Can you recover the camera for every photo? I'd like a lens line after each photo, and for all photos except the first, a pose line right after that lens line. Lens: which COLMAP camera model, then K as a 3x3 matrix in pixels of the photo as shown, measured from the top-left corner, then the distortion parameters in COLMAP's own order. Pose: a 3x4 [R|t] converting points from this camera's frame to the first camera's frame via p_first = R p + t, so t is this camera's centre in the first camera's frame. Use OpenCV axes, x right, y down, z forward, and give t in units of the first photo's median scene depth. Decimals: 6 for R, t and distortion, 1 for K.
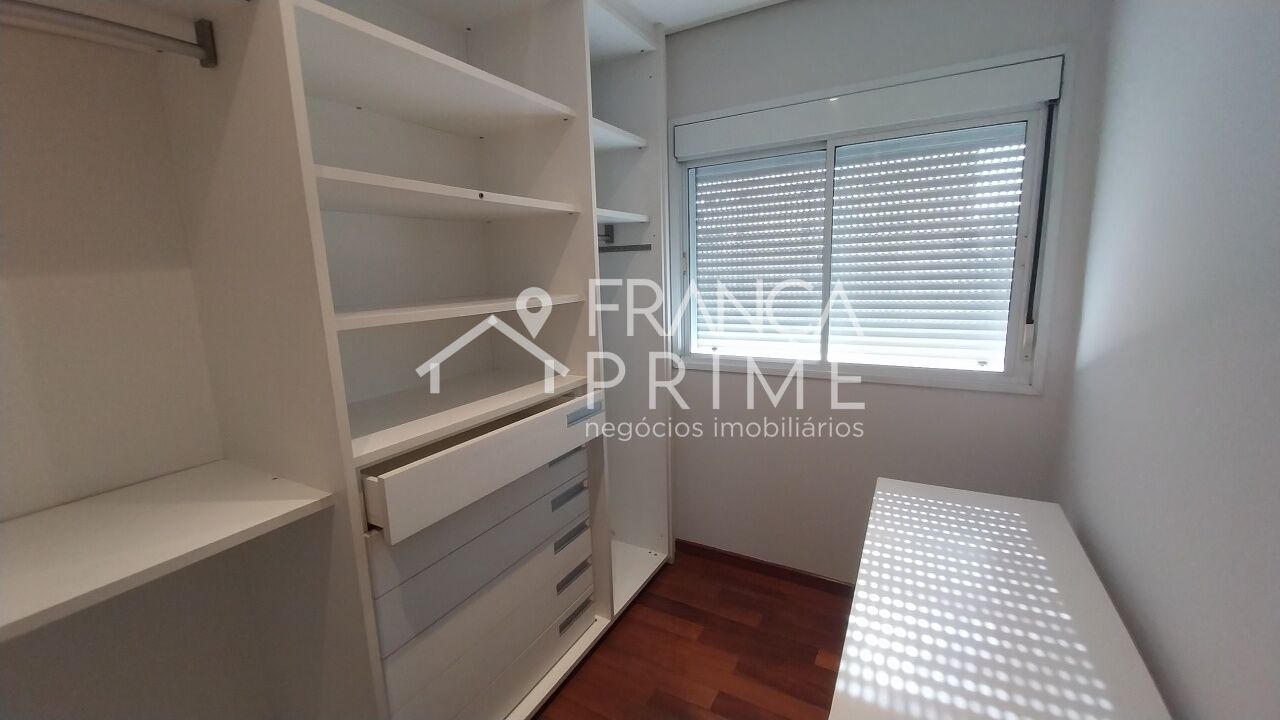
lens RADIAL K [[513.3, 0, 638.8], [0, 513.3, 354.0], [0, 0, 1]] dist [0.009696, 0.000356]
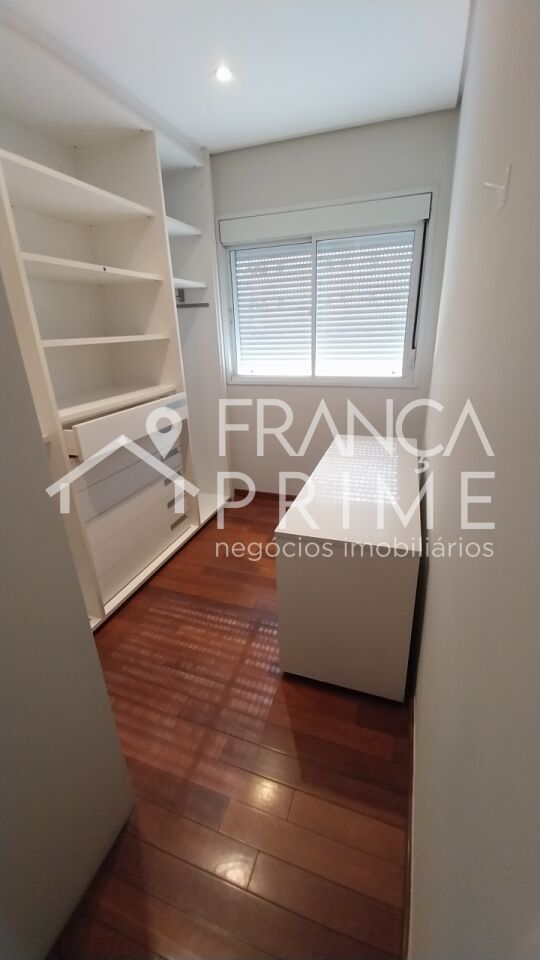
lens RADIAL K [[385.0, 0, 271.5], [0, 385.0, 475.3], [0, 0, 1]] dist [0.009696, 0.000356]
pose [[0.985780, -0.060941, 0.156602, -0.004934], [0.028604, 0.979177, 0.200981, 0.083517], [-0.165589, -0.193644, 0.966997, -0.326310]]
